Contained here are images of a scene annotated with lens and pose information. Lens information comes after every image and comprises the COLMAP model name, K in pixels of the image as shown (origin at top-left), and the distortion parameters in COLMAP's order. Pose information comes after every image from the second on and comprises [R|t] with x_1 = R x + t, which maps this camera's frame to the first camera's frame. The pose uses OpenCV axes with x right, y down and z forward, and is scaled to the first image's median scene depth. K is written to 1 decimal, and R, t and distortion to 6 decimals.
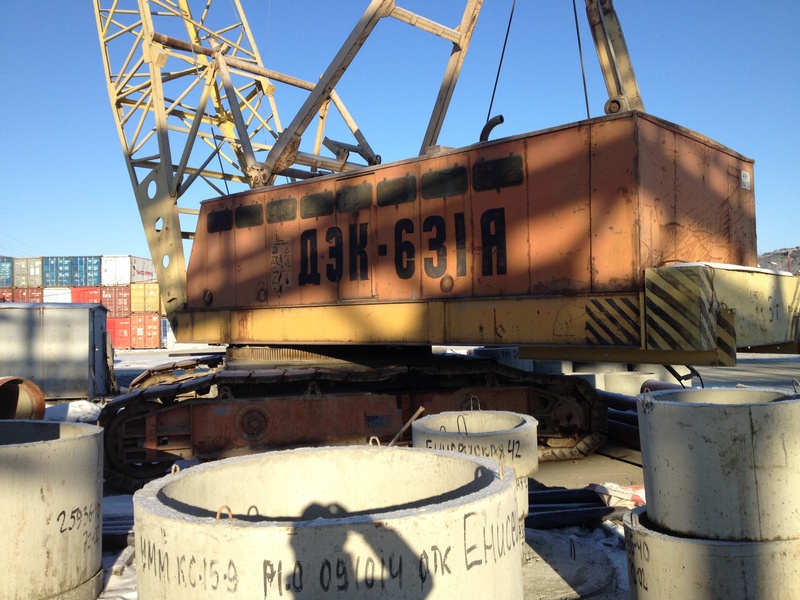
lens RADIAL K [[779.1, 0, 400.4], [0, 779.1, 281.2], [0, 0, 1]] dist [0.068770, -0.002071]
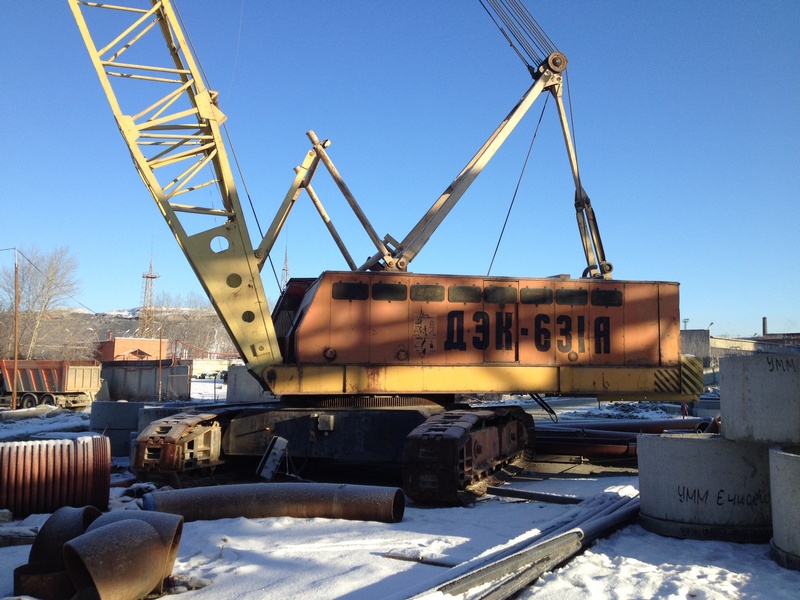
lens RADIAL K [[759.1, 0, 400.0], [0, 759.1, 300.0], [0, 0, 1]] dist [0.073500, -0.002379]
pose [[0.558318, 0.110572, 0.822225, -1.431147], [-0.052309, 0.993798, -0.098126, 0.059383], [-0.827976, 0.011775, 0.560640, 0.358256]]
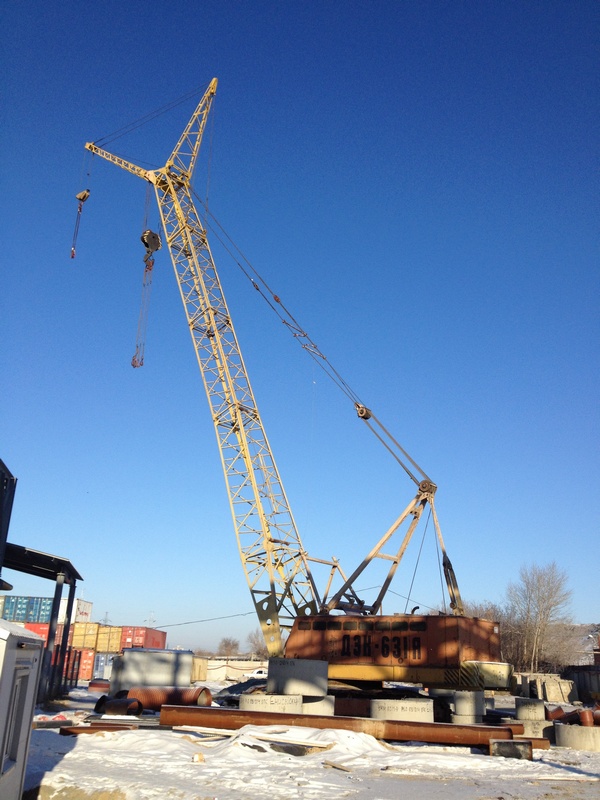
lens RADIAL K [[759.1, 0, 300.0], [0, 759.1, 400.0], [0, 0, 1]] dist [0.073500, -0.002379]
pose [[0.994379, 0.090895, 0.054304, -0.607436], [-0.071704, 0.955462, -0.286272, -0.075827], [-0.077906, 0.280769, 0.956608, -1.963105]]
